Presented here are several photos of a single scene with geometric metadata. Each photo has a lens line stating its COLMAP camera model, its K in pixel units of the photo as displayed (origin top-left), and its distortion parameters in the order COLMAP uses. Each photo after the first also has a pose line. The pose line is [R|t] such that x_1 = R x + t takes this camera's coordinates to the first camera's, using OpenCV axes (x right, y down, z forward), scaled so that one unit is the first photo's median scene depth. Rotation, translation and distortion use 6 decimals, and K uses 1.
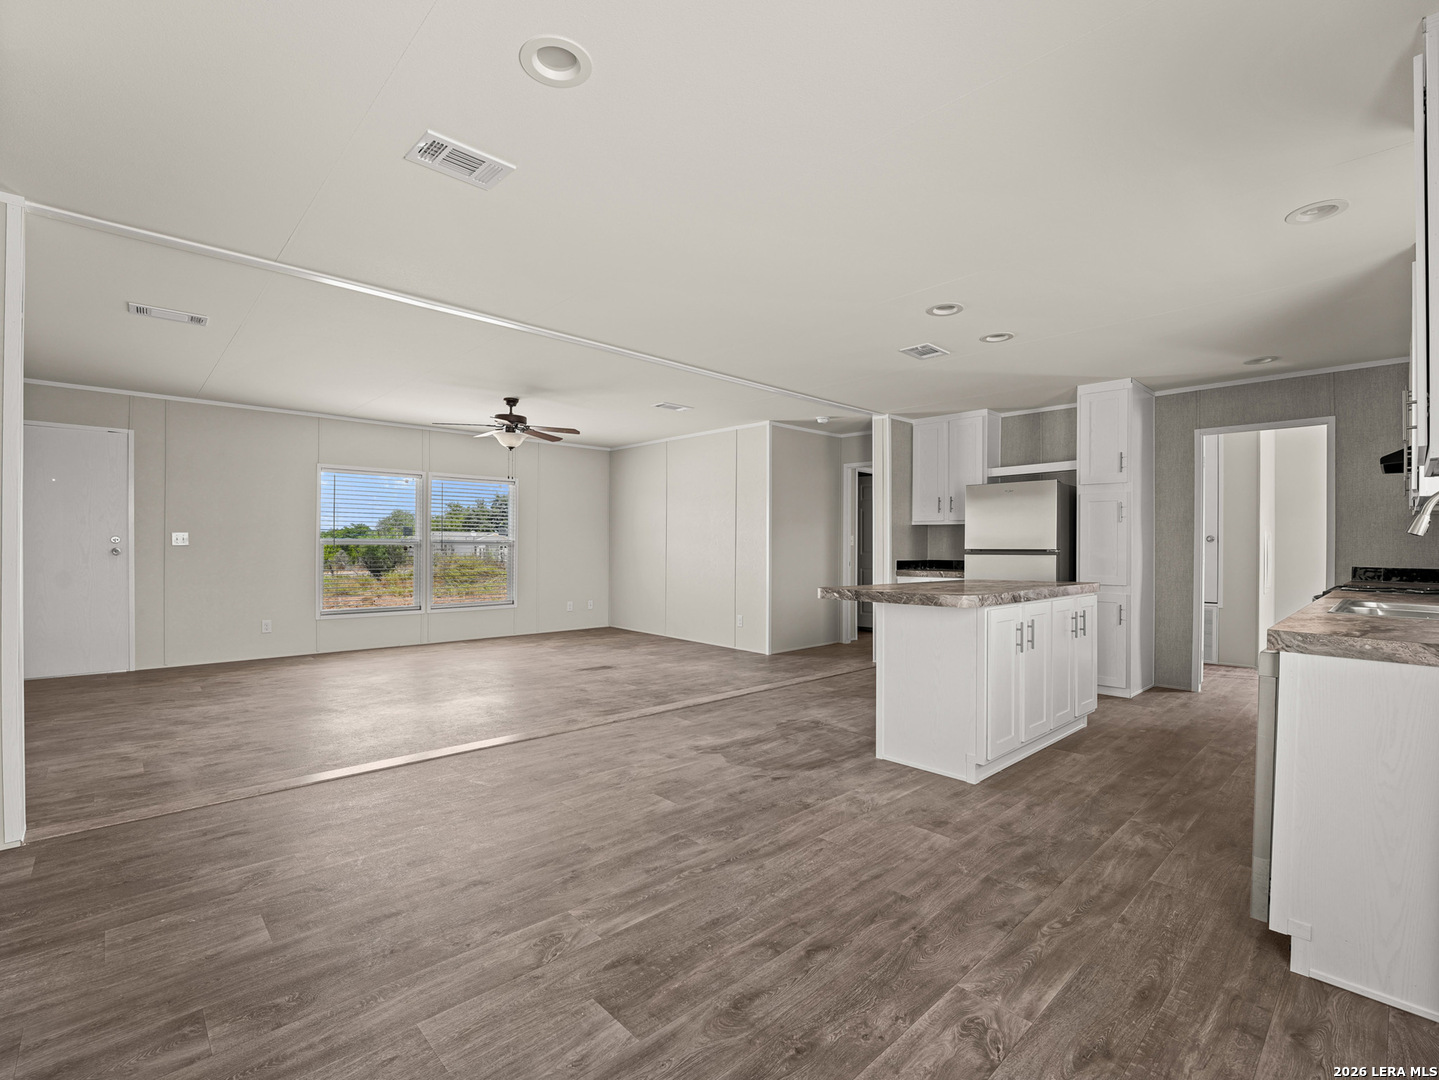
lens RADIAL K [[666.2, 0, 716.3], [0, 666.2, 530.4], [0, 0, 1]] dist [-0.039038, 0.005768]
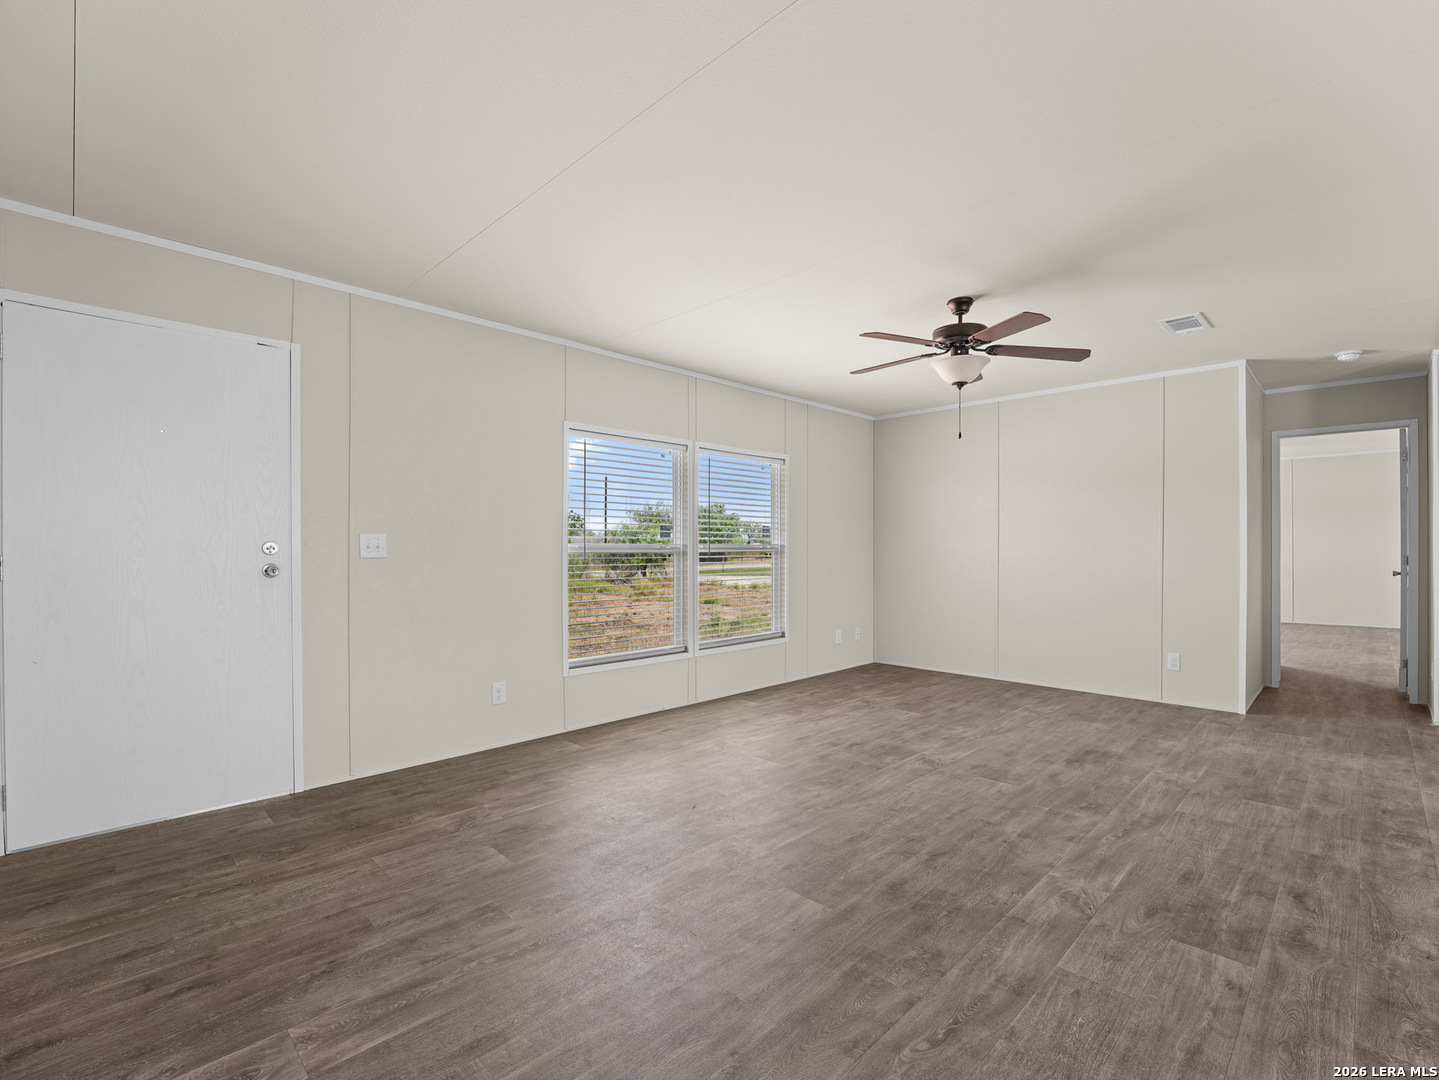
lens RADIAL K [[666.2, 0, 731.1], [0, 666.2, 541.5], [0, 0, 1]] dist [-0.039038, 0.005768]
pose [[0.999148, -0.002807, 0.041168, -0.319429], [0.002349, 0.999935, 0.011157, 0.004012], [-0.041196, -0.011051, 0.999090, -0.288121]]
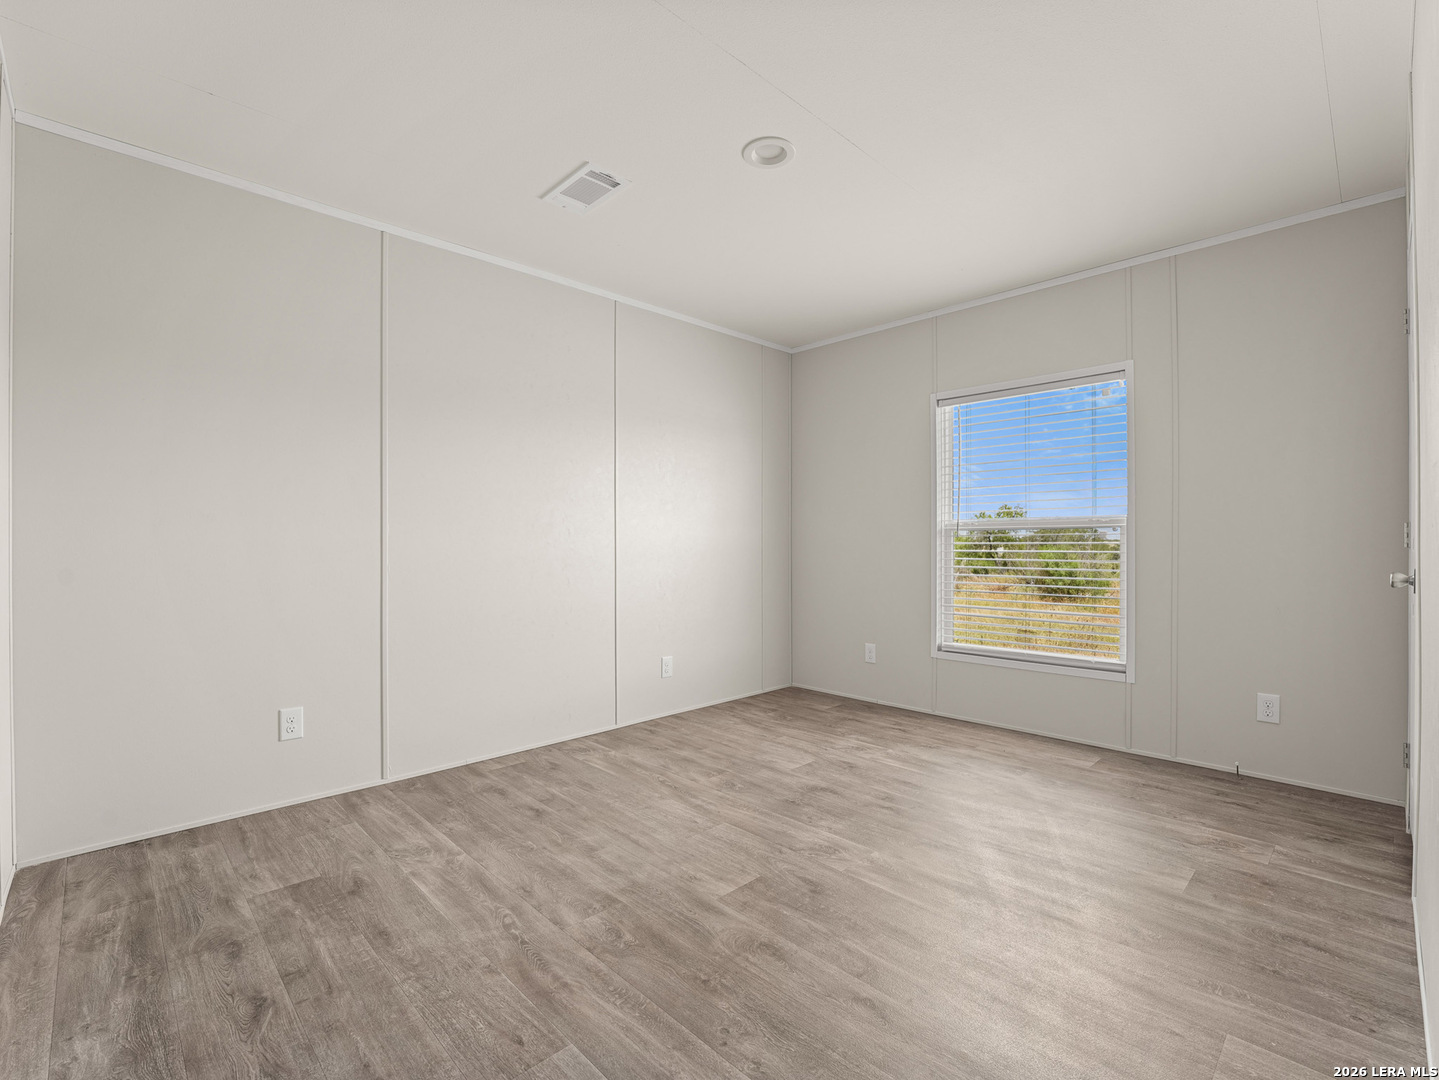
lens RADIAL K [[666.2, 0, 717.2], [0, 666.2, 528.9], [0, 0, 1]] dist [-0.039038, 0.005768]
pose [[0.020779, -0.013614, -0.999691, 1.779311], [0.024847, 0.999605, -0.013096, 0.079130], [0.999475, -0.024567, 0.021109, 1.563220]]
